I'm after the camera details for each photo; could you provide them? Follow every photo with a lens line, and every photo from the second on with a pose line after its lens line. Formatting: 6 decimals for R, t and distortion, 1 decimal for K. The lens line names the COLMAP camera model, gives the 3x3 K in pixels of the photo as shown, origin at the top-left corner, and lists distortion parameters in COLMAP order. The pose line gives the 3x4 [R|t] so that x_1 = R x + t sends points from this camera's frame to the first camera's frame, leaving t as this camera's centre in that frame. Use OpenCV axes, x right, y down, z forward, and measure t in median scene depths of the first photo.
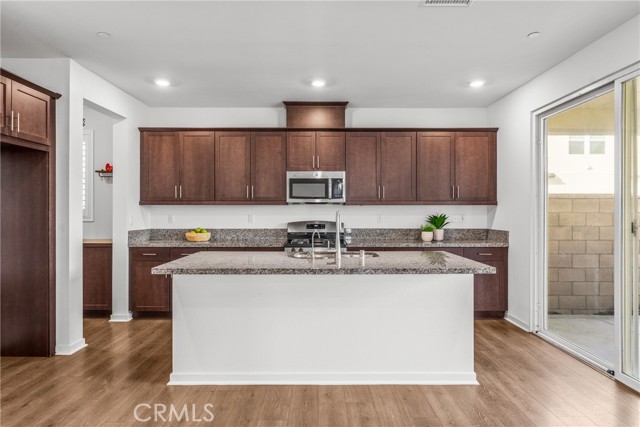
lens RADIAL K [[403.6, 0, 319.4], [0, 403.6, 212.6], [0, 0, 1]] dist [0.044399, 0.000621]
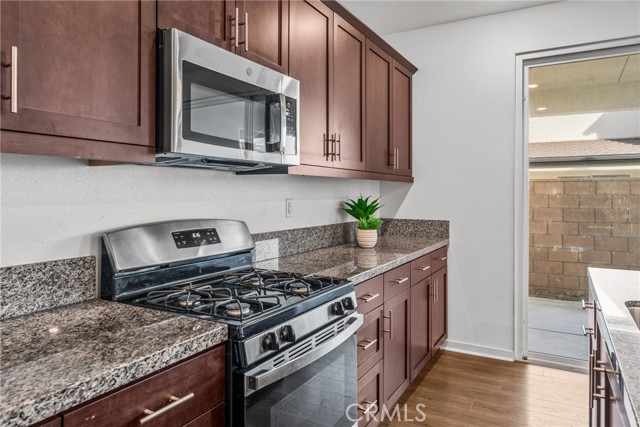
lens RADIAL K [[437.3, 0, 323.3], [0, 437.3, 196.7], [0, 0, 1]] dist [-0.002893, -0.000216]
pose [[0.496846, -0.005666, 0.867820, -0.269532], [-0.002811, 0.999963, 0.008139, -0.000837], [-0.867834, -0.006483, 0.496812, 0.784846]]
